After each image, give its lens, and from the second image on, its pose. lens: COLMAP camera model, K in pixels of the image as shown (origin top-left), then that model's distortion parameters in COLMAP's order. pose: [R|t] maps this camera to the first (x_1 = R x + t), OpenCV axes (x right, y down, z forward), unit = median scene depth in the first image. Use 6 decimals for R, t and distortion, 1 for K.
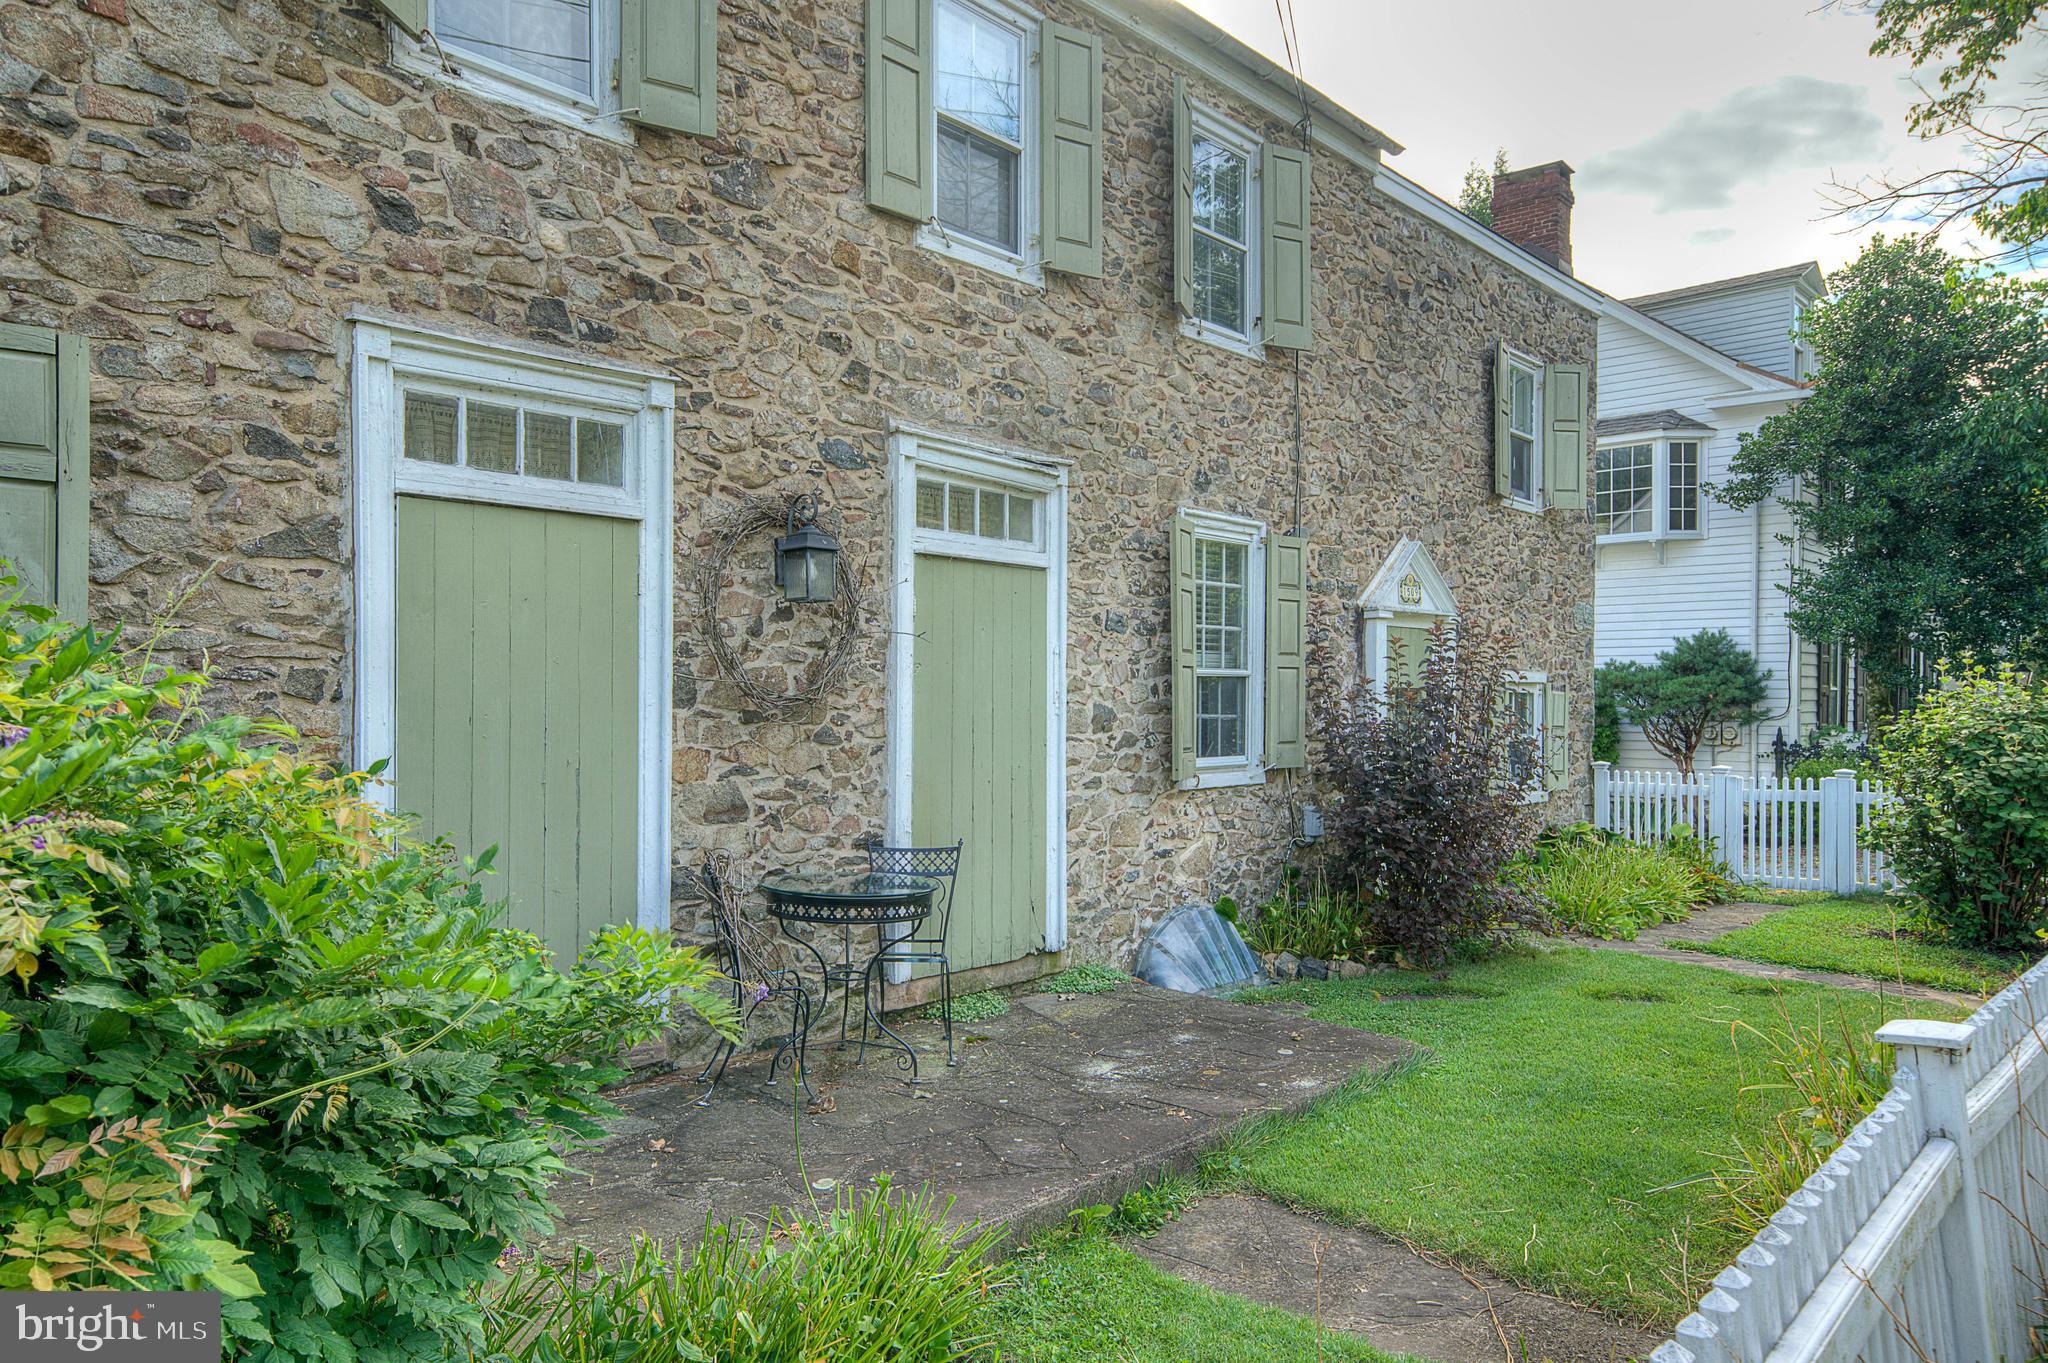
lens RADIAL K [[1371.7, 0, 1017.2], [0, 1371.7, 695.2], [0, 0, 1]] dist [0.031676, -0.000192]
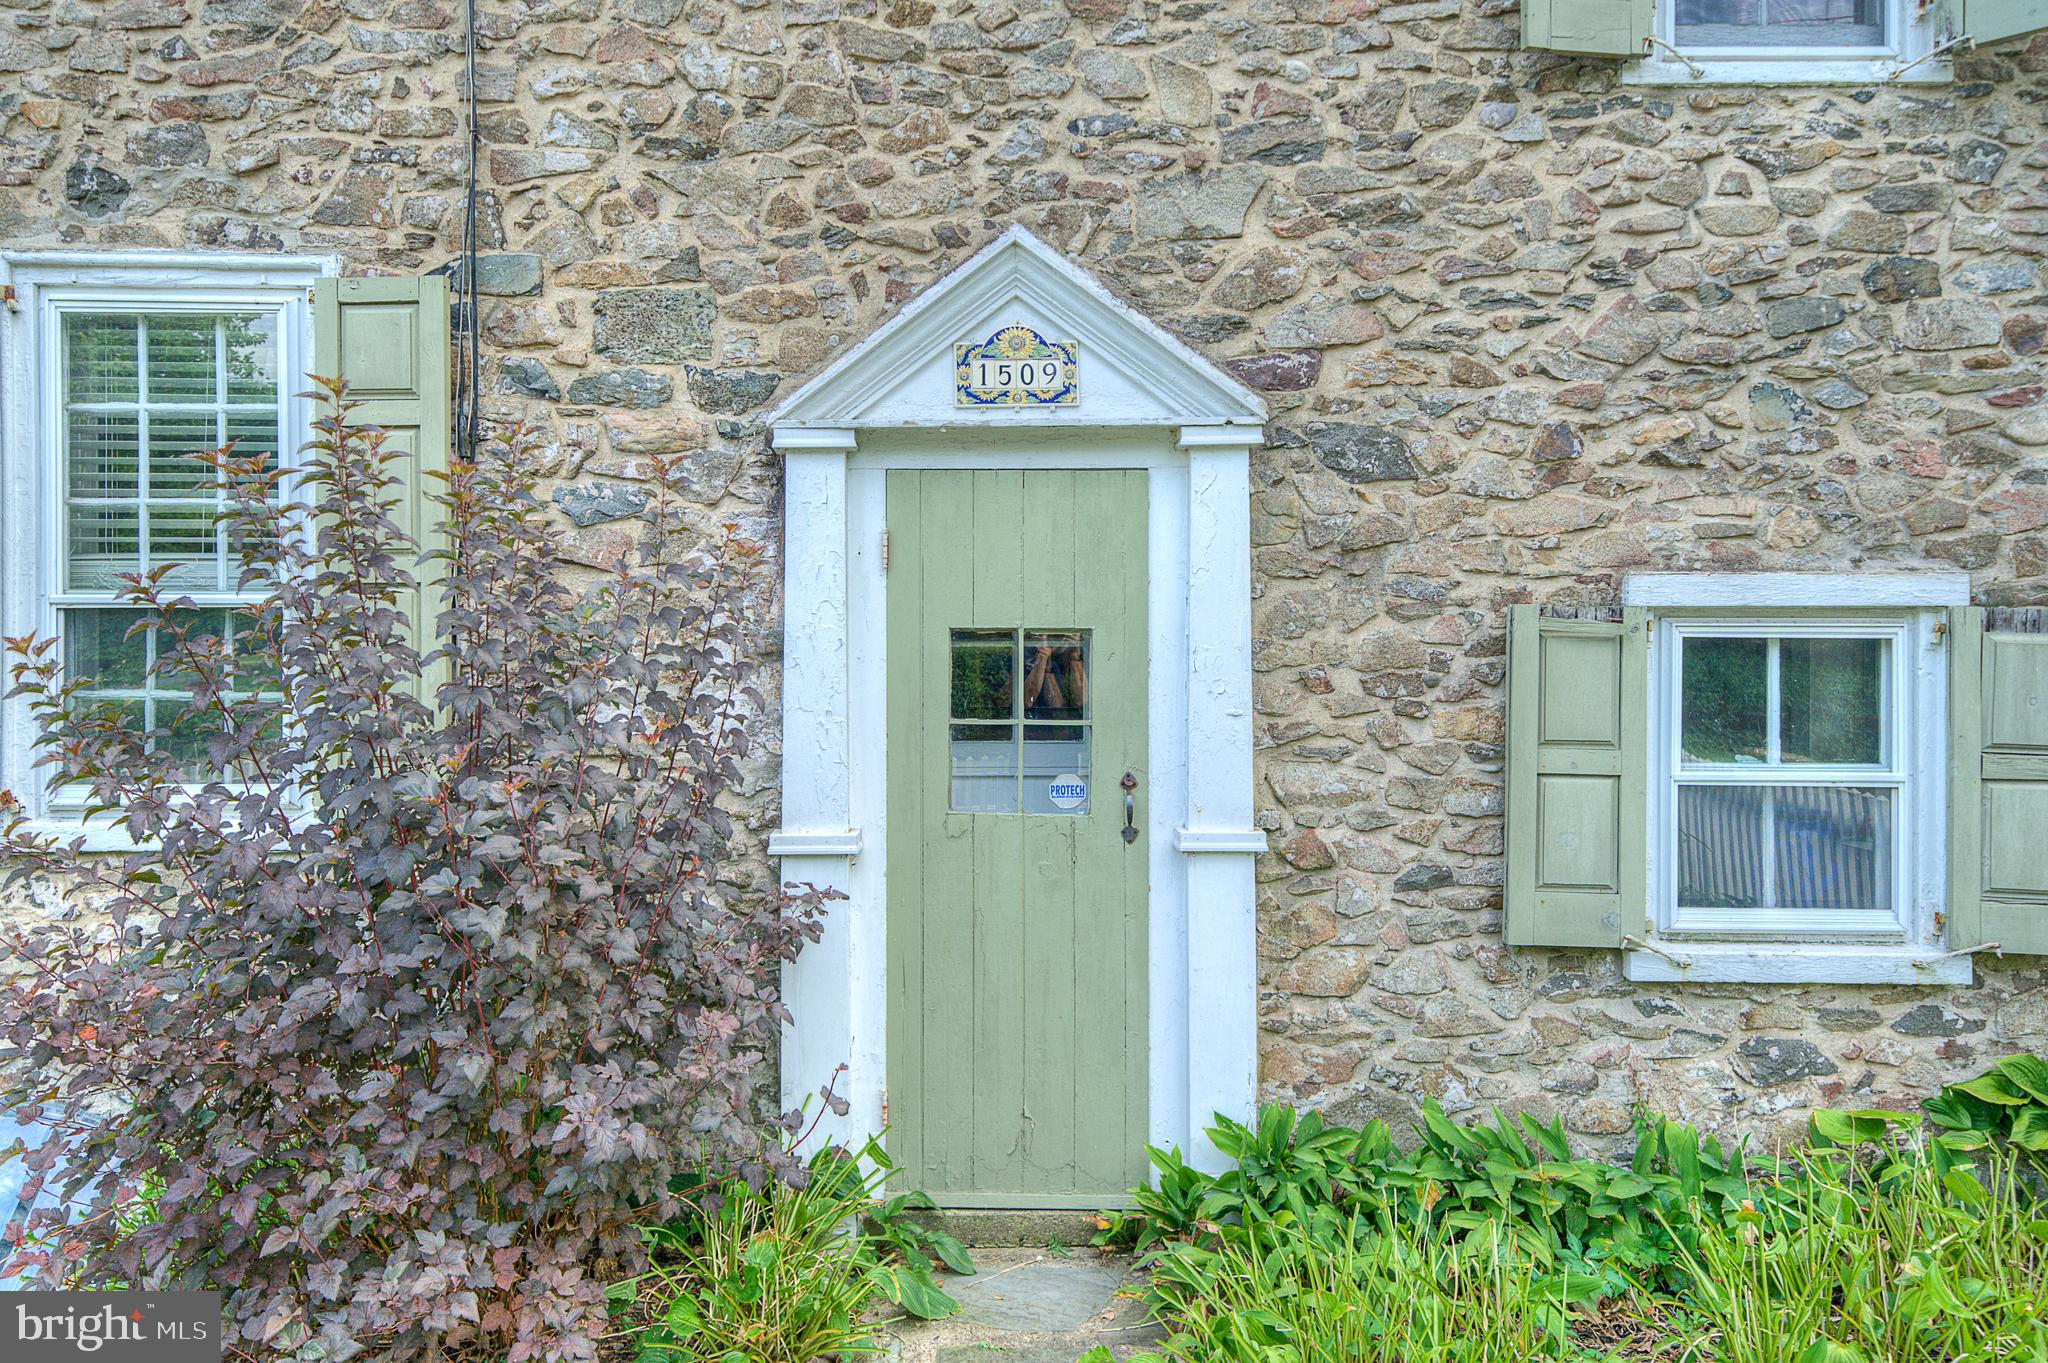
lens RADIAL K [[1371.7, 0, 1017.2], [0, 1371.7, 695.2], [0, 0, 1]] dist [0.031676, -0.000192]
pose [[0.674250, 0.009406, -0.738443, 0.597149], [0.002328, 0.999887, 0.014861, 0.008141], [0.738499, -0.011739, 0.674152, 0.781017]]
